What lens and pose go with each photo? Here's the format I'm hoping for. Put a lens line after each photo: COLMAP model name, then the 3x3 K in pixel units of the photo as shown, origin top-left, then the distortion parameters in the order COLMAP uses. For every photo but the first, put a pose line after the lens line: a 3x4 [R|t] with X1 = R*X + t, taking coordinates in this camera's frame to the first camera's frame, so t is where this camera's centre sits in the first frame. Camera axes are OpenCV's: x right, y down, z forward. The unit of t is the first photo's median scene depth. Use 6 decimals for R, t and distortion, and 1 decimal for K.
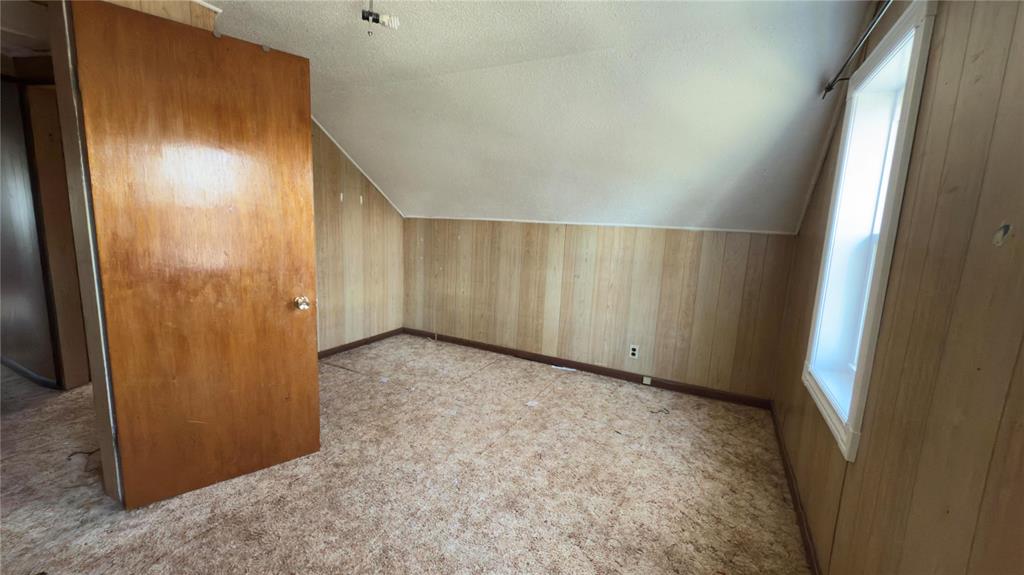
lens RADIAL K [[408.0, 0, 512.2], [0, 408.0, 289.4], [0, 0, 1]] dist [-0.001906, 0.000040]
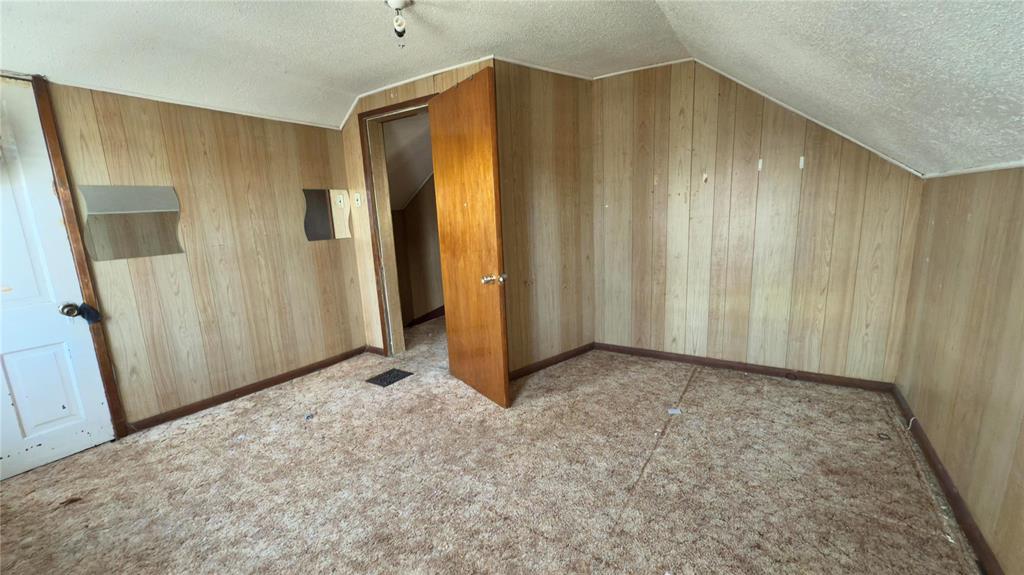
lens RADIAL K [[408.0, 0, 512.2], [0, 408.0, 284.5], [0, 0, 1]] dist [-0.001906, 0.000040]
pose [[-0.100693, 0.146214, -0.984115, 0.424163], [-0.111656, 0.981233, 0.157210, -0.093092], [0.988632, 0.125712, -0.082478, 0.739333]]
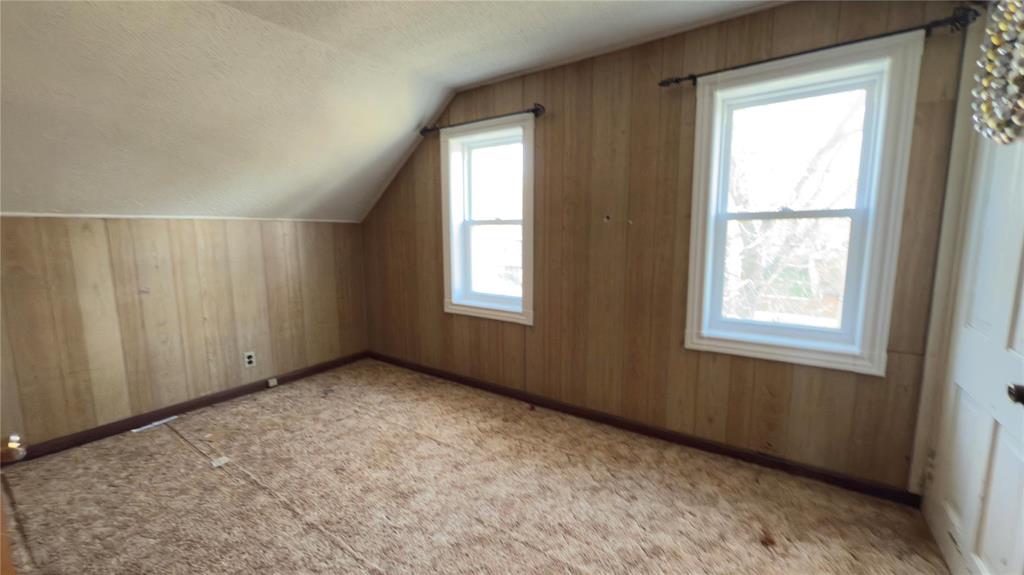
lens RADIAL K [[408.0, 0, 515.9], [0, 408.0, 284.6], [0, 0, 1]] dist [-0.001906, 0.000040]
pose [[0.116693, -0.180924, 0.976550, -0.500836], [0.160210, 0.973819, 0.161274, -0.059948], [-0.980161, 0.137633, 0.142624, 0.294079]]
